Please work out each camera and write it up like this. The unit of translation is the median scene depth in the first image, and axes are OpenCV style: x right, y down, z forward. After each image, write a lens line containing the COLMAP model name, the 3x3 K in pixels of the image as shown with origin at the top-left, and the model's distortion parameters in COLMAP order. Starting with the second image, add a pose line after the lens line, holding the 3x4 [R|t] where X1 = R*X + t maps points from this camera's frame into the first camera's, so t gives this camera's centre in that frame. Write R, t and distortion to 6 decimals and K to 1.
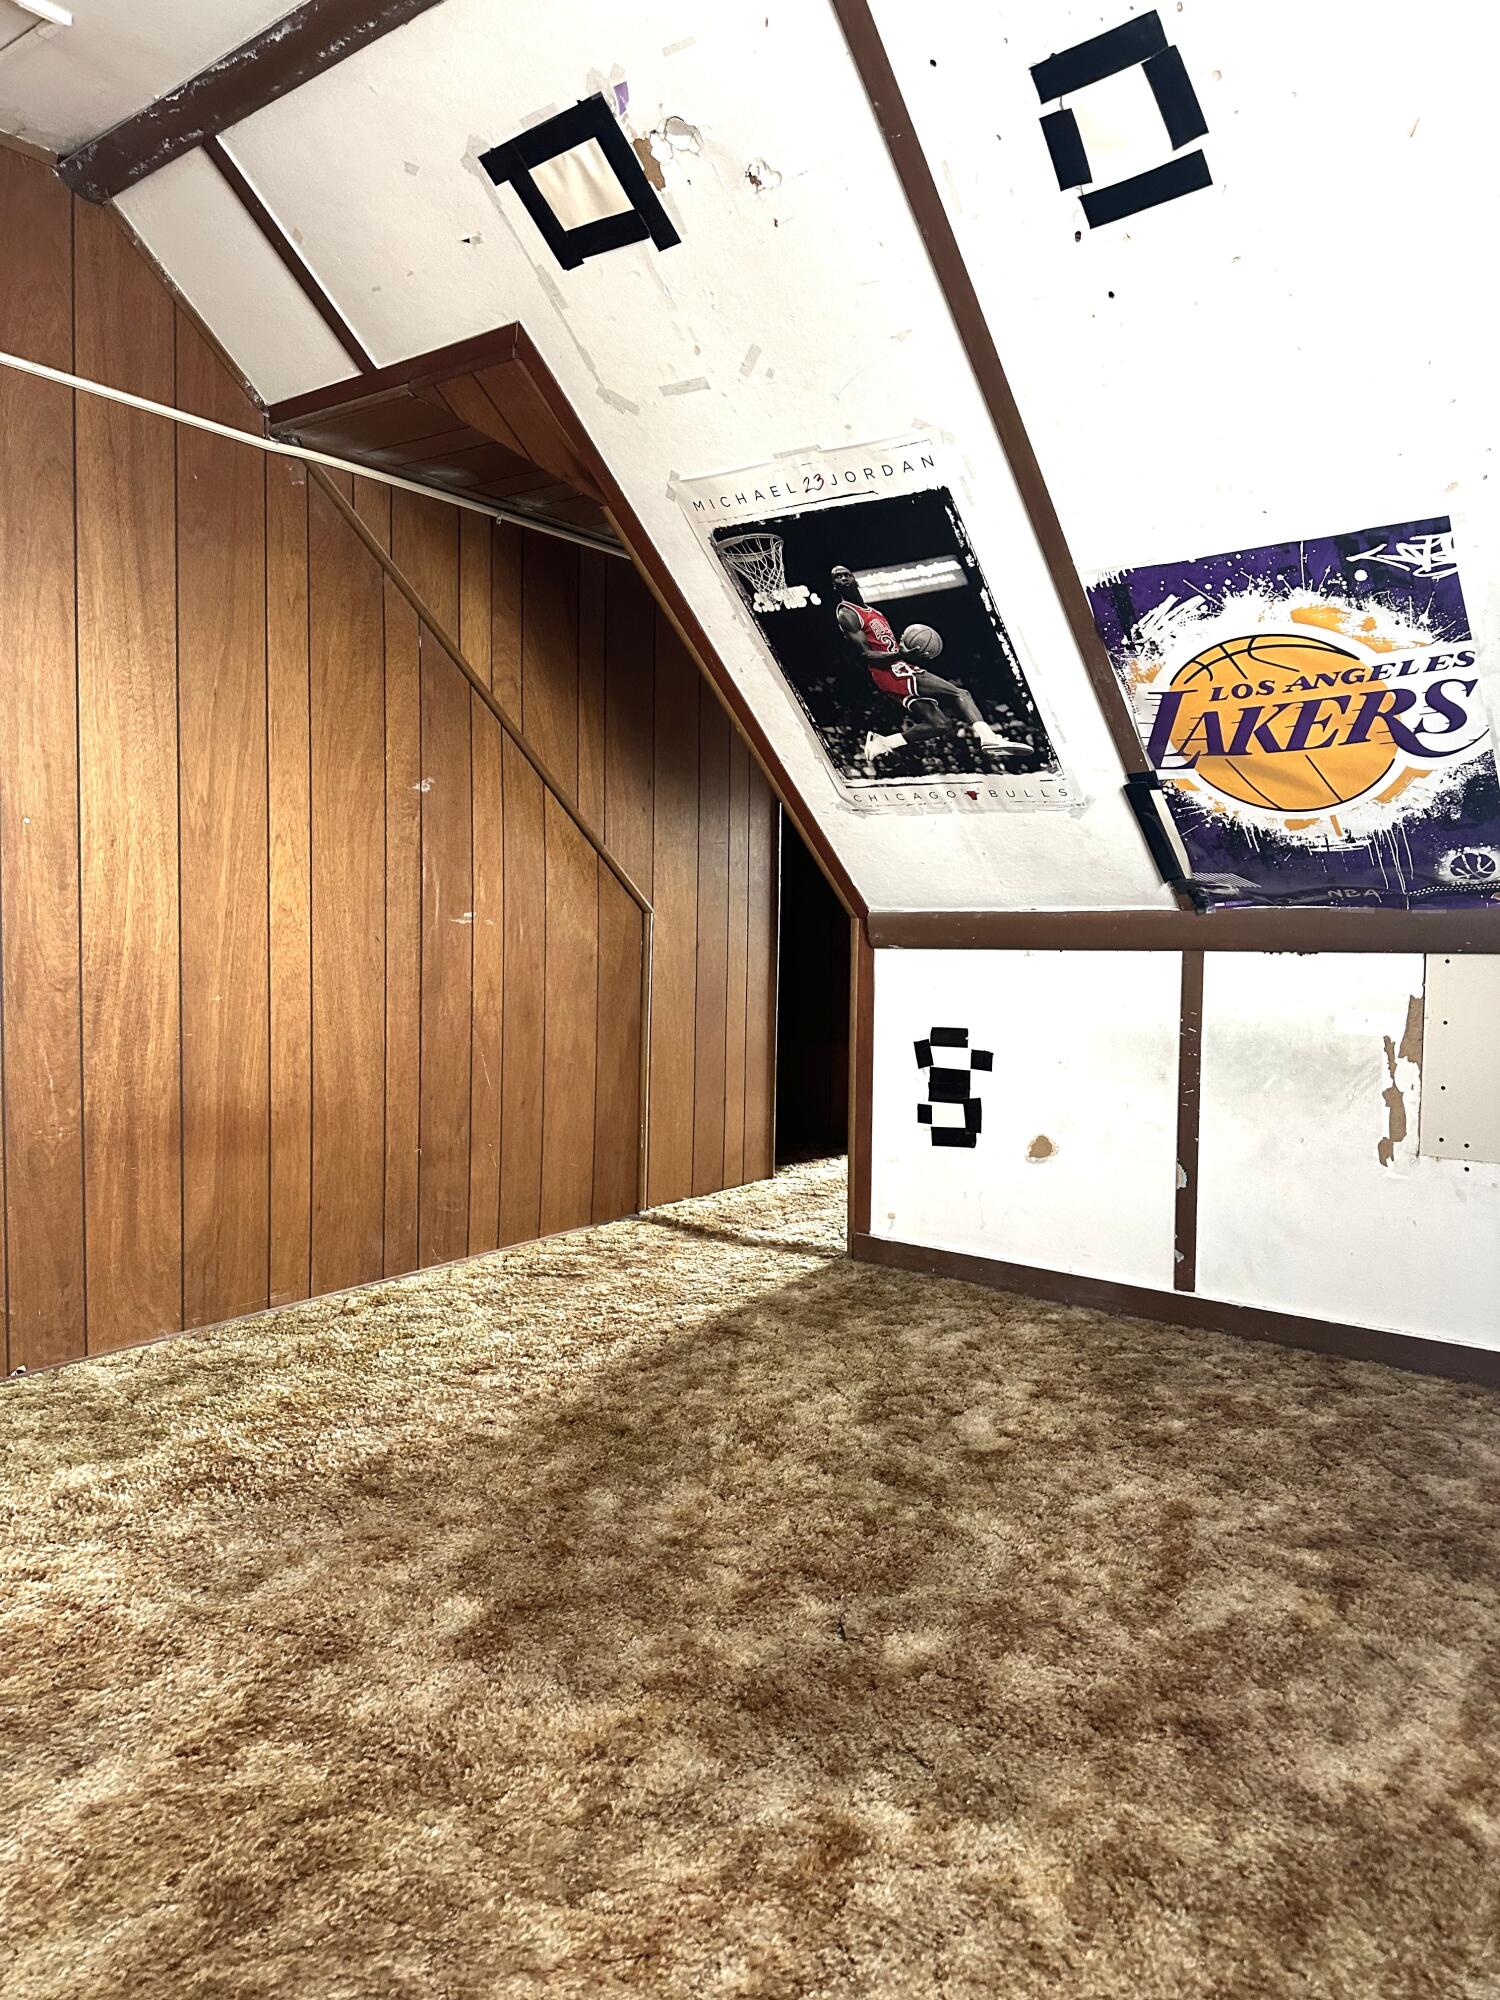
lens RADIAL K [[1413.0, 0, 749.4], [0, 1413.0, 998.5], [0, 0, 1]] dist [0.003422, -0.010068]
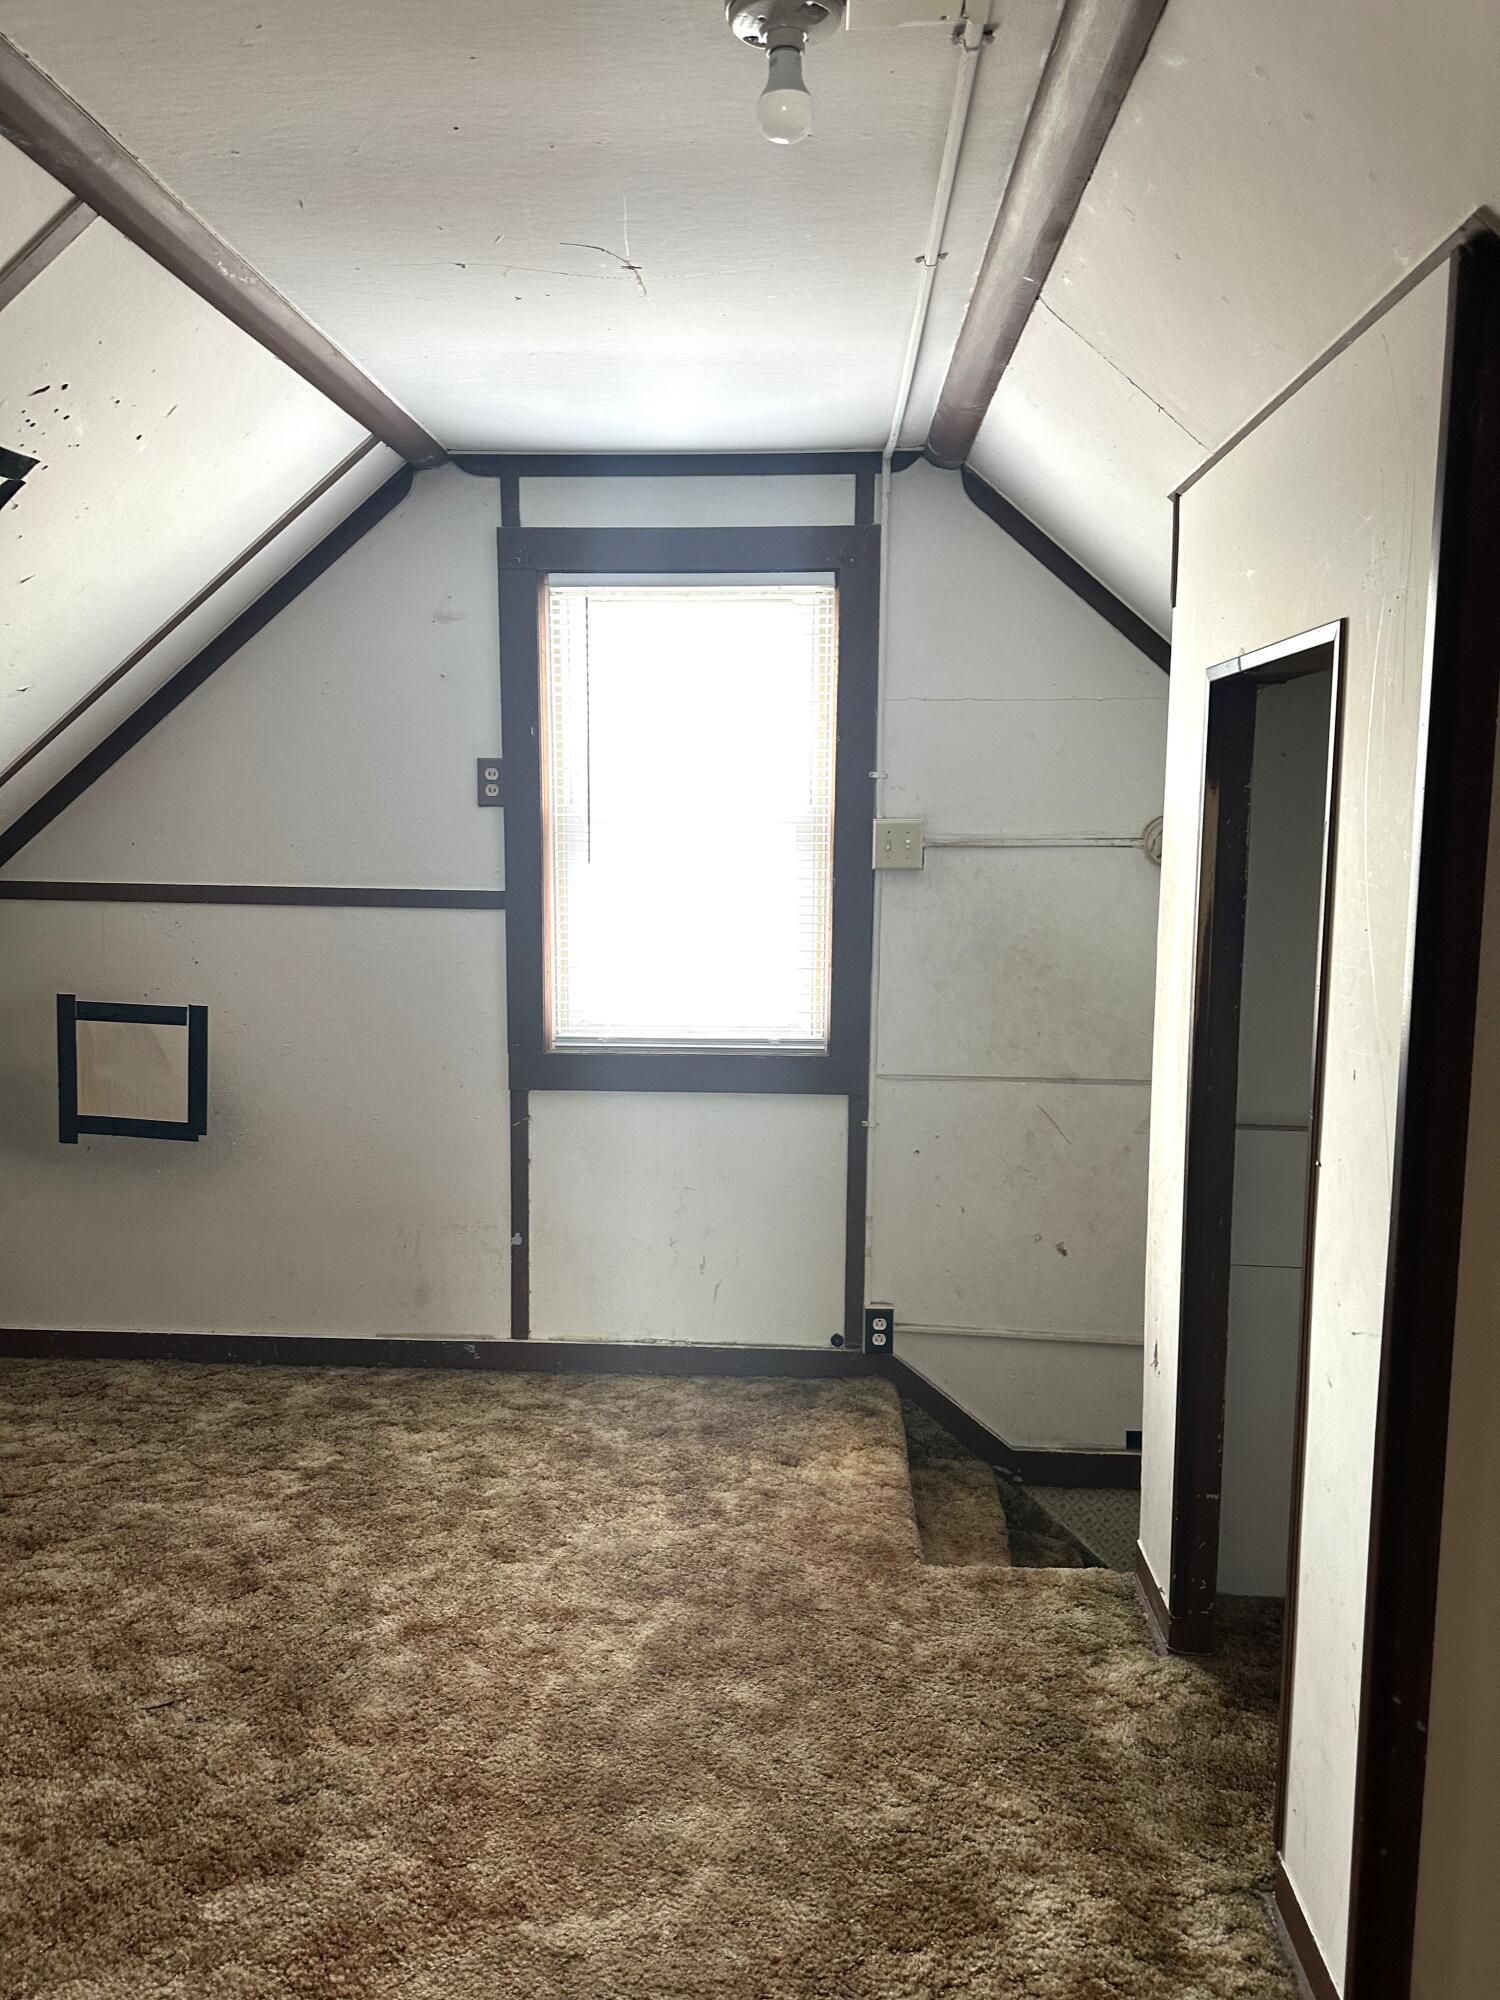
lens RADIAL K [[1413.0, 0, 747.8], [0, 1413.0, 997.1], [0, 0, 1]] dist [0.003422, -0.010068]
pose [[-0.580632, -0.117047, 0.805708, -1.365729], [0.026223, 0.986410, 0.162196, -0.440172], [-0.813743, 0.115305, -0.569672, 1.390497]]
